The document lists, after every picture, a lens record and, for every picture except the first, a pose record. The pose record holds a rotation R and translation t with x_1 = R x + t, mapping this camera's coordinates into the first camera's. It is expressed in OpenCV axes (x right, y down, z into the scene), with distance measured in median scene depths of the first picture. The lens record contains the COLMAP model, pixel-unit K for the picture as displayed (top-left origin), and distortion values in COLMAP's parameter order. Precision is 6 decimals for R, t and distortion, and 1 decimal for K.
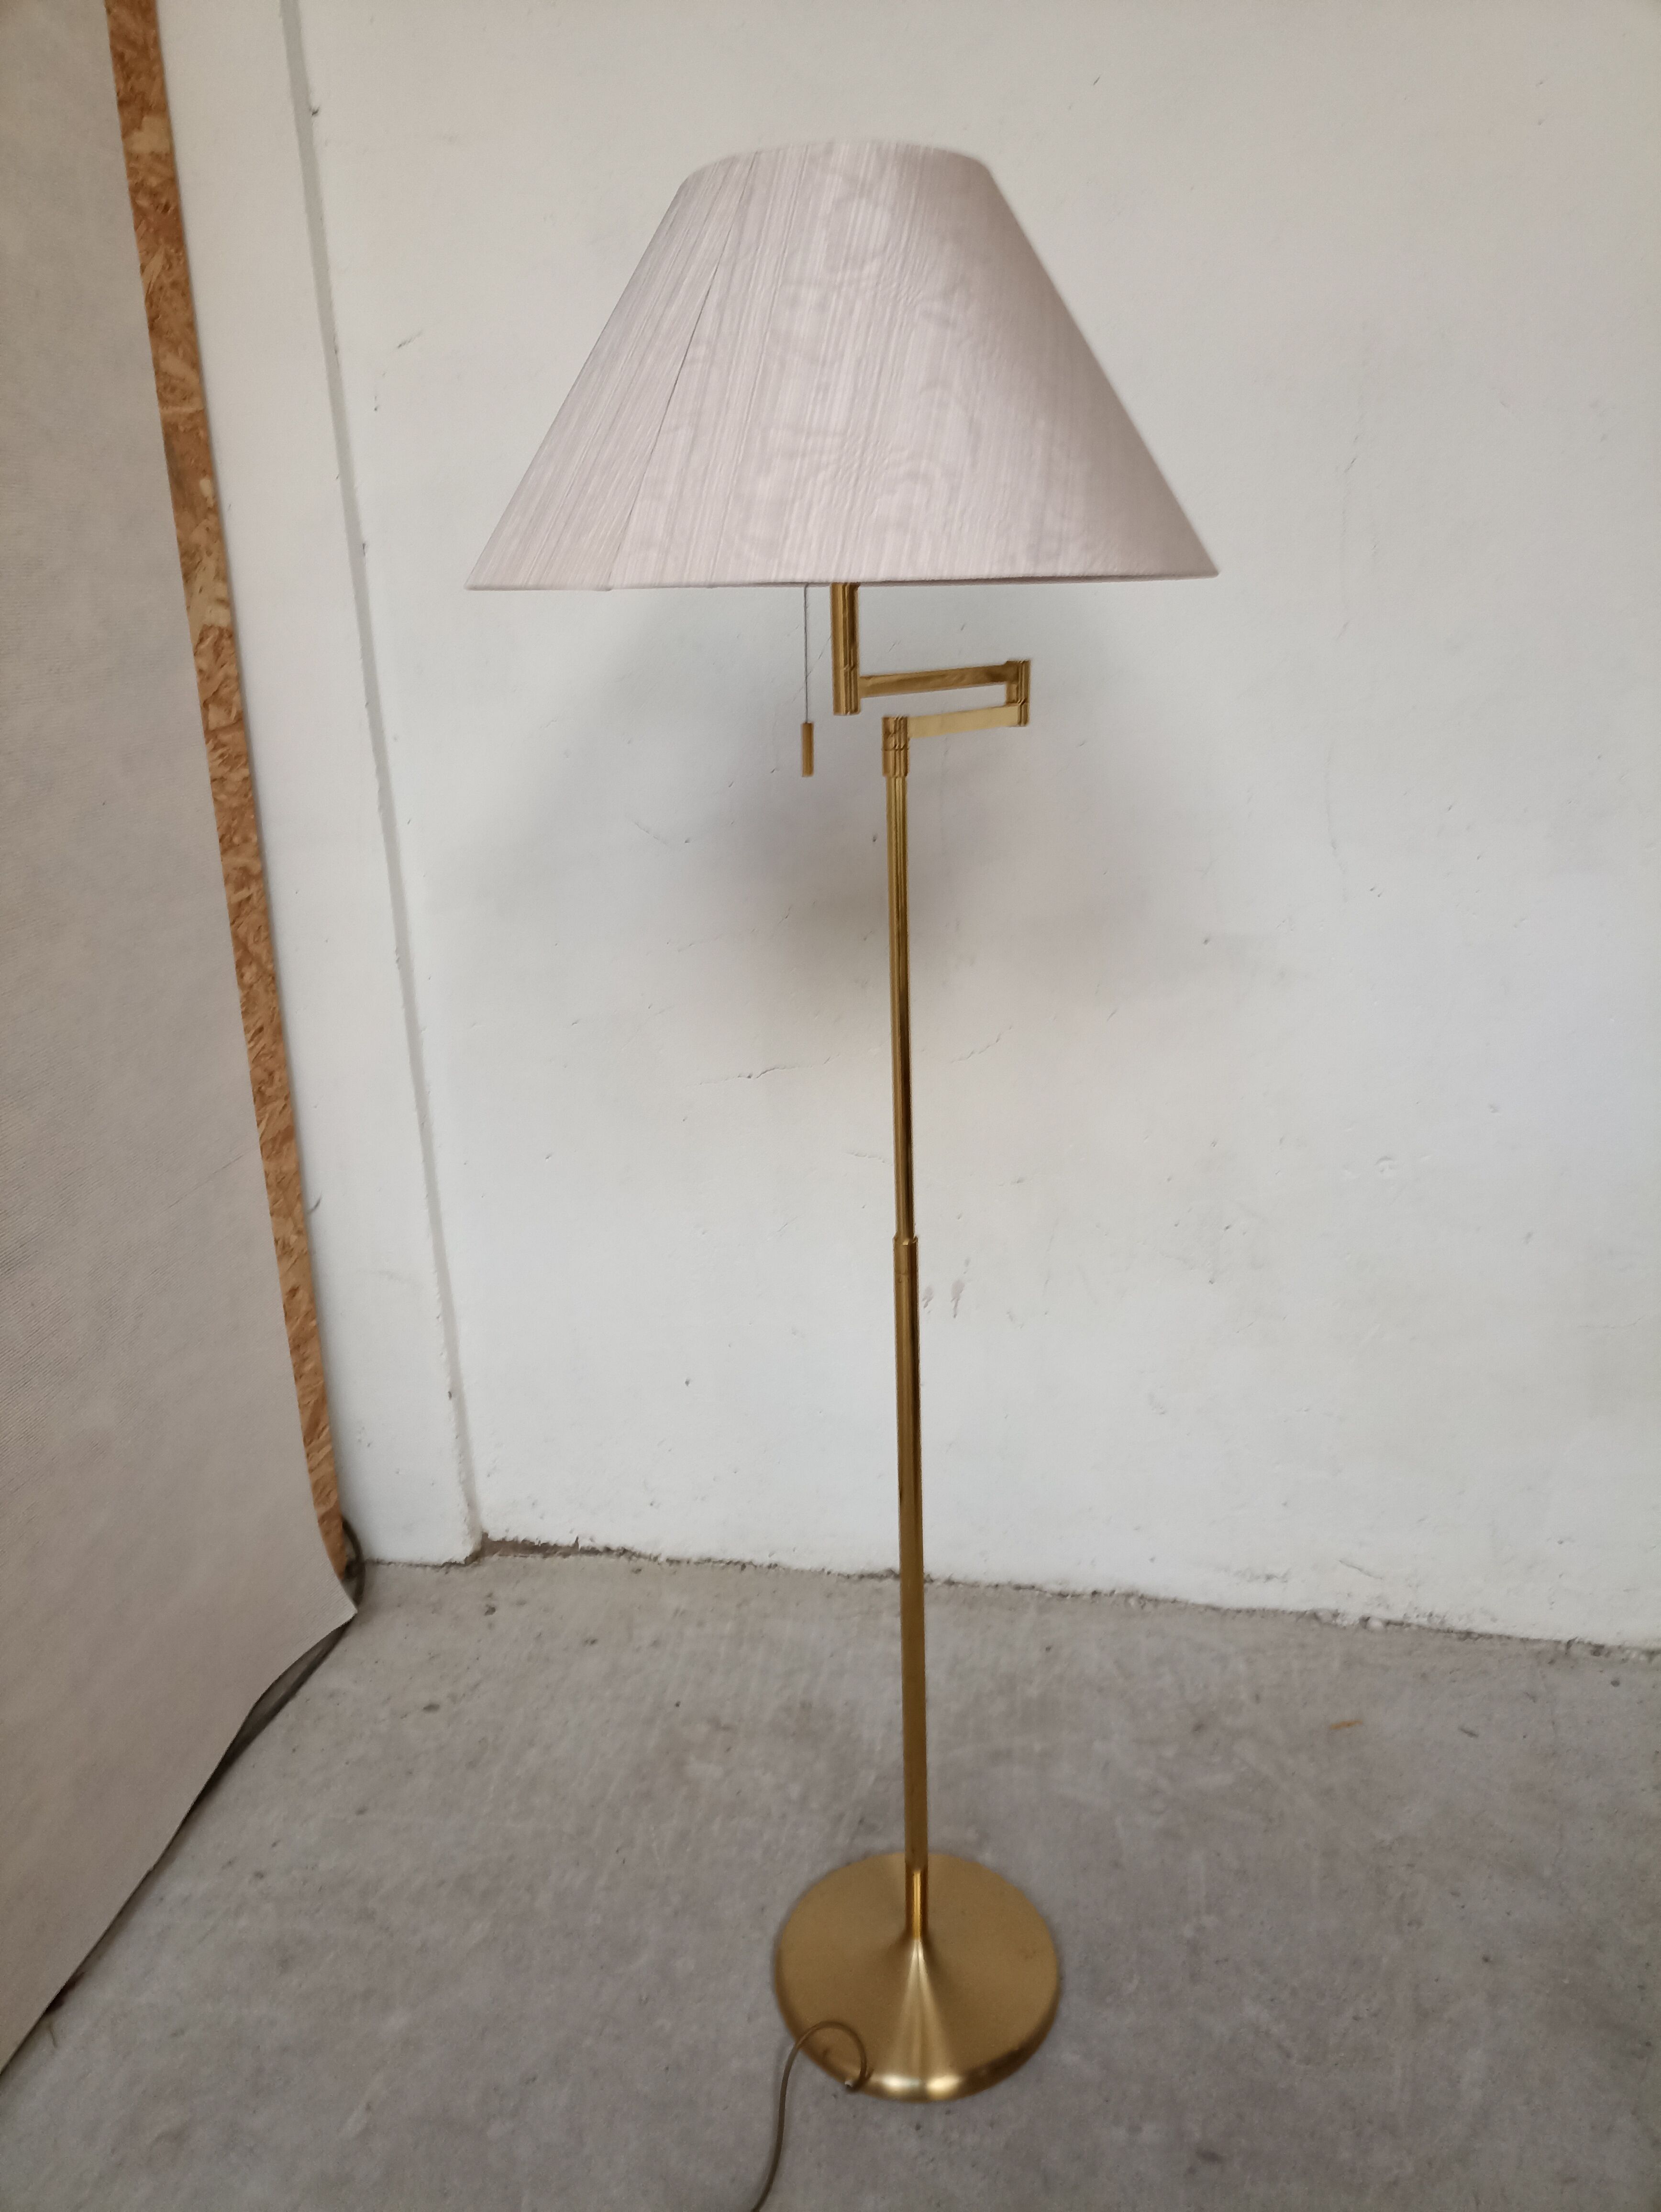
lens RADIAL K [[1703.3, 0, 830.2], [0, 1703.3, 1096.3], [0, 0, 1]] dist [0.012632, 0.009872]
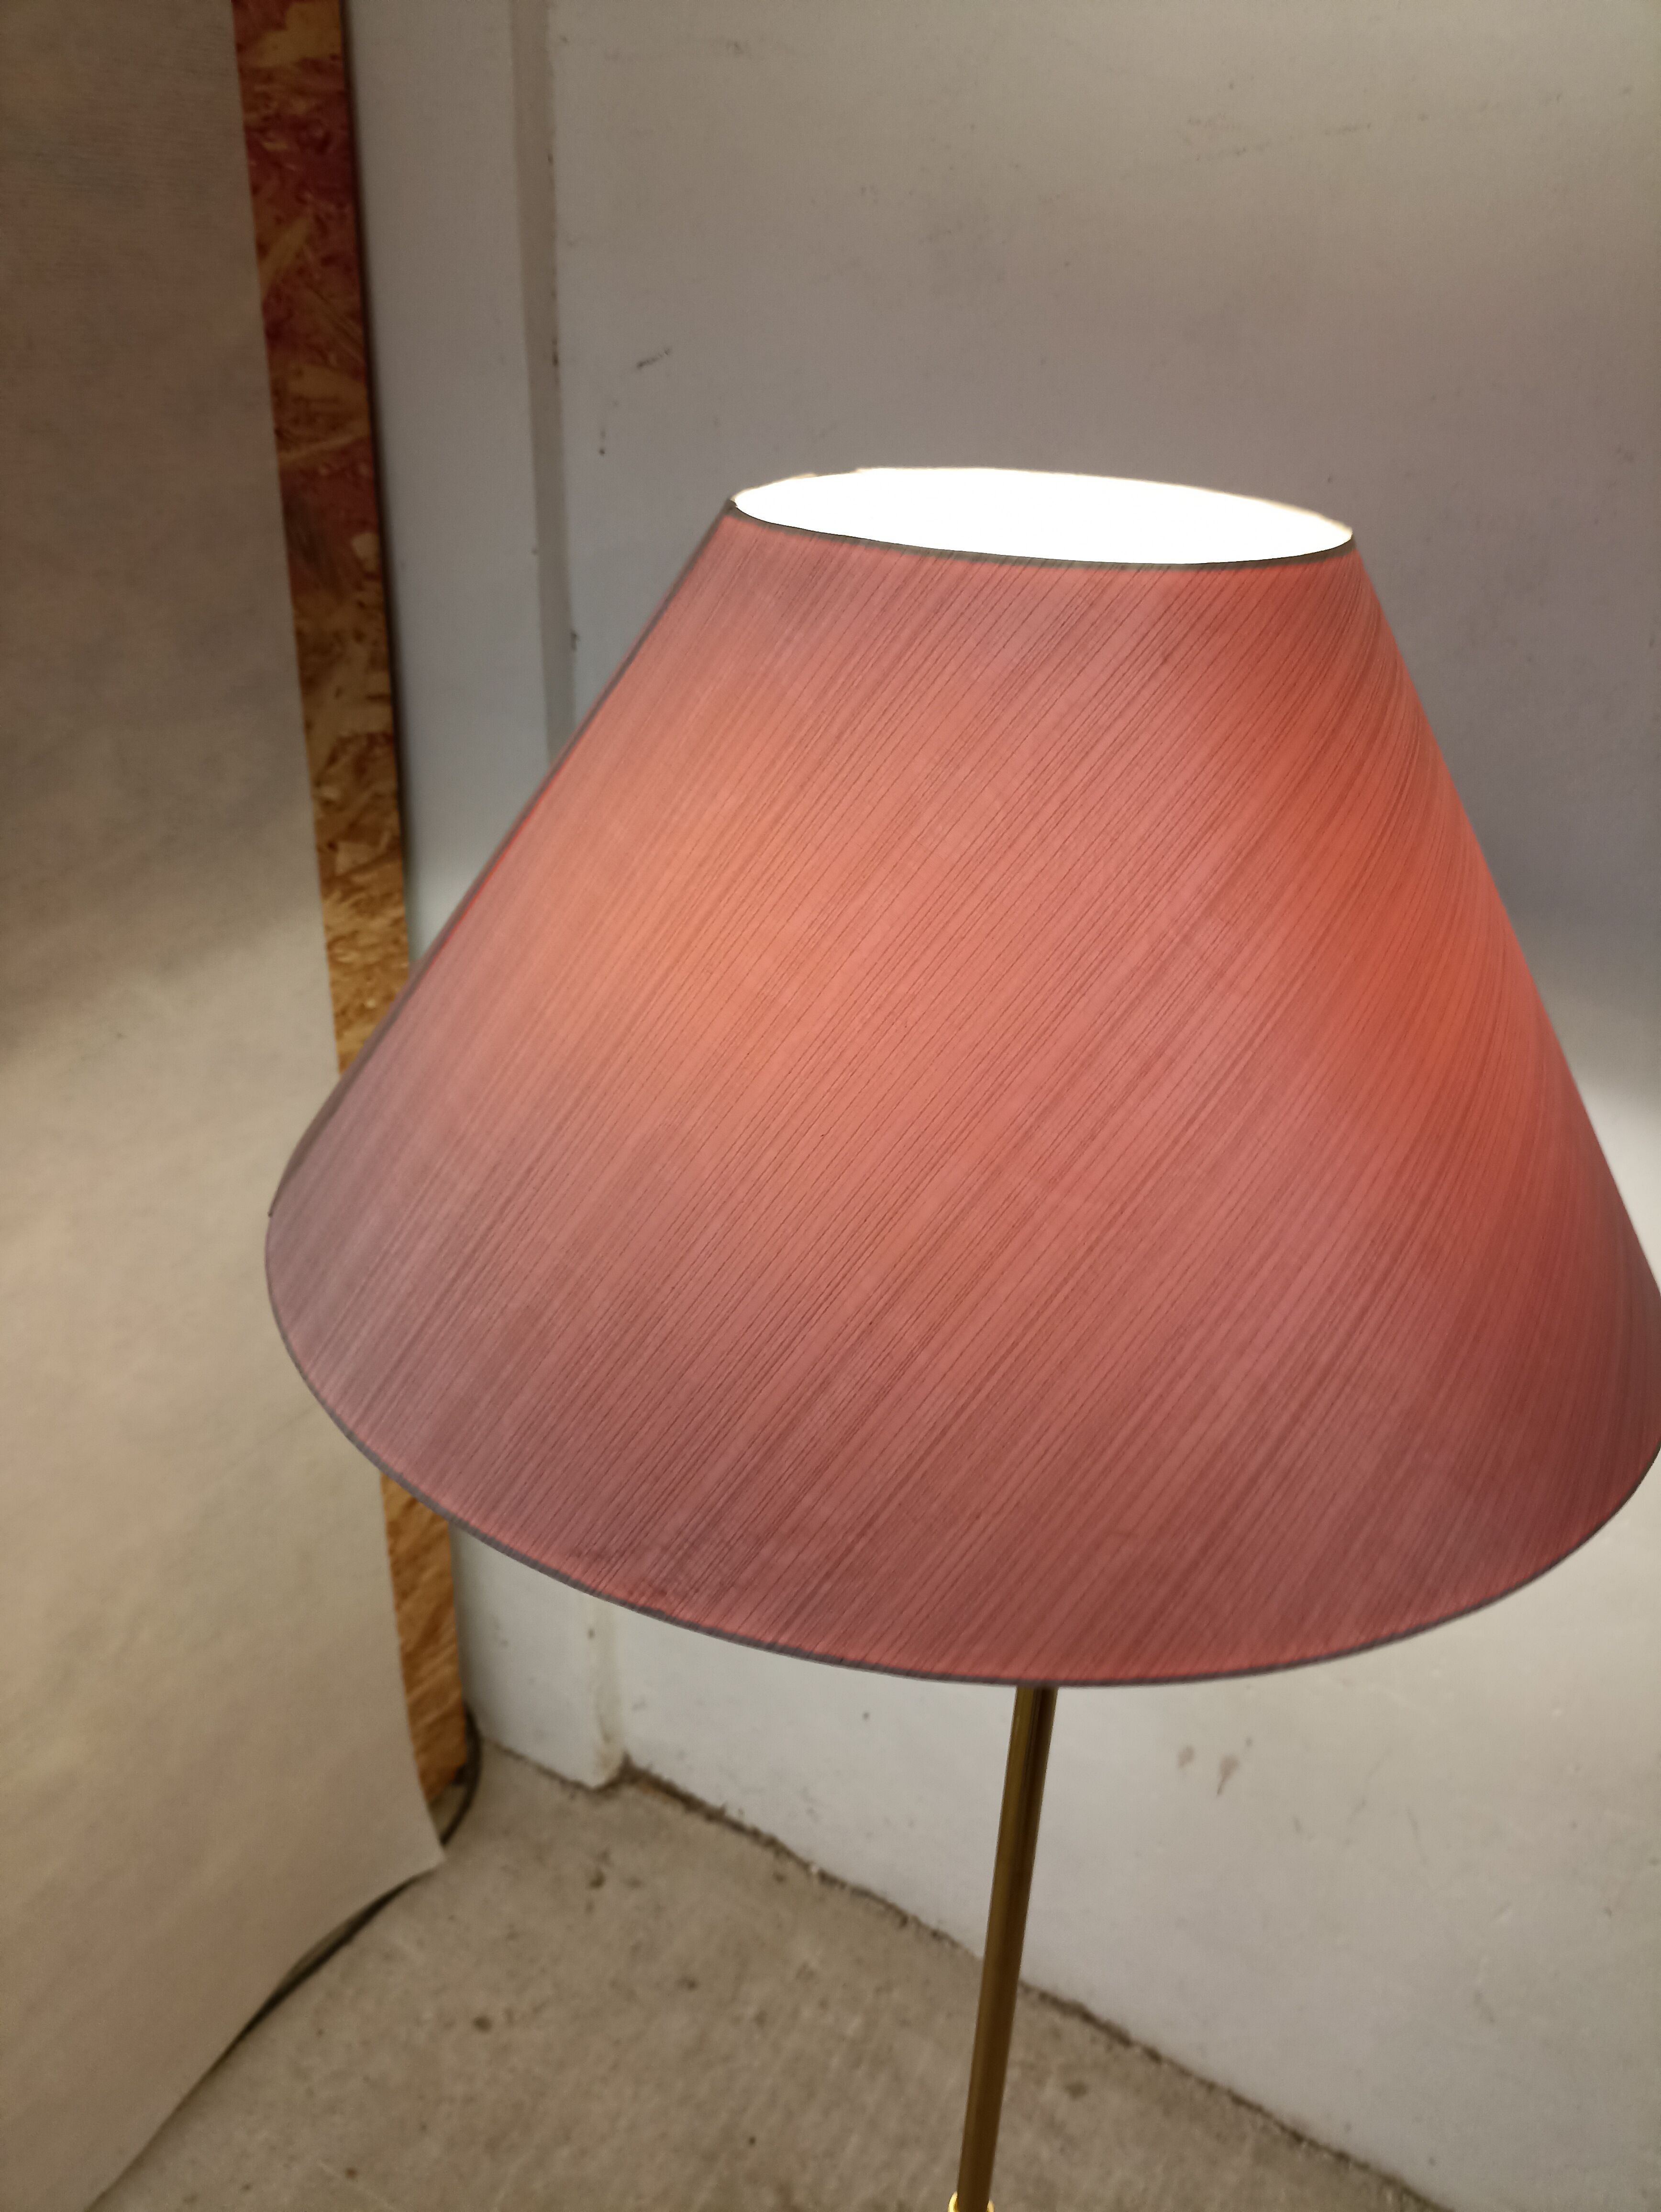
lens RADIAL K [[1665.1, 0, 833.9], [0, 1665.1, 1047.0], [0, 0, 1]] dist [0.006458, 0.001378]
pose [[0.933340, 0.222018, -0.282106, 0.053020], [-0.169205, 0.965127, 0.199749, -0.300220], [0.316616, -0.138700, 0.938359, 0.354159]]
